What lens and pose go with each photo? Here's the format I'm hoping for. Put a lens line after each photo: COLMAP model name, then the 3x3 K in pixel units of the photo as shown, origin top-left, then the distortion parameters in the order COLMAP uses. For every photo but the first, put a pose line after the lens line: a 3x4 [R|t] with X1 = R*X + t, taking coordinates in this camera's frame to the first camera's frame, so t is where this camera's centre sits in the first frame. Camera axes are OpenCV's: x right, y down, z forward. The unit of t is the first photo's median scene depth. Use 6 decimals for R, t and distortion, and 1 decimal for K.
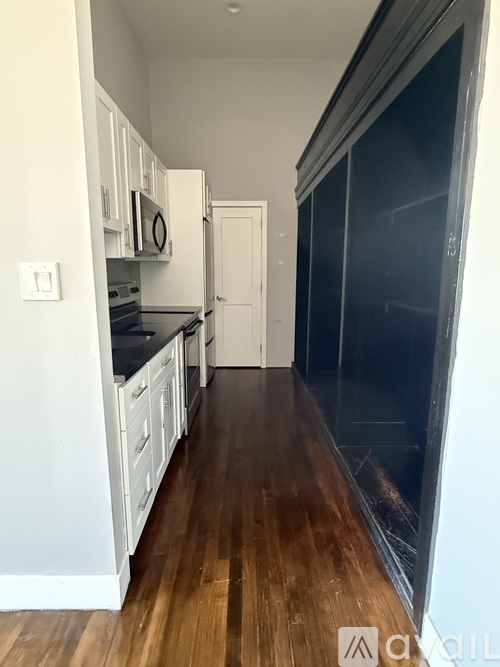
lens RADIAL K [[367.3, 0, 248.4], [0, 367.3, 332.6], [0, 0, 1]] dist [0.000526, -0.000607]
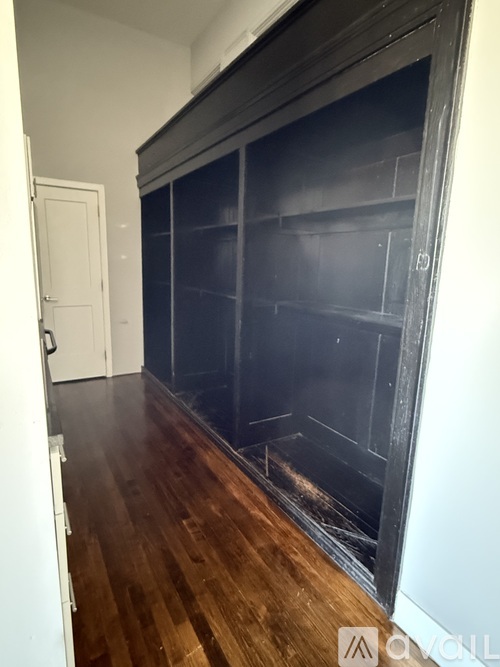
lens RADIAL K [[367.3, 0, 250.0], [0, 367.3, 334.2], [0, 0, 1]] dist [0.000526, -0.000607]
pose [[0.859569, -0.072634, 0.505831, -0.265459], [0.060457, 0.997350, 0.040477, -0.051718], [-0.507430, -0.004212, 0.861683, 0.177958]]
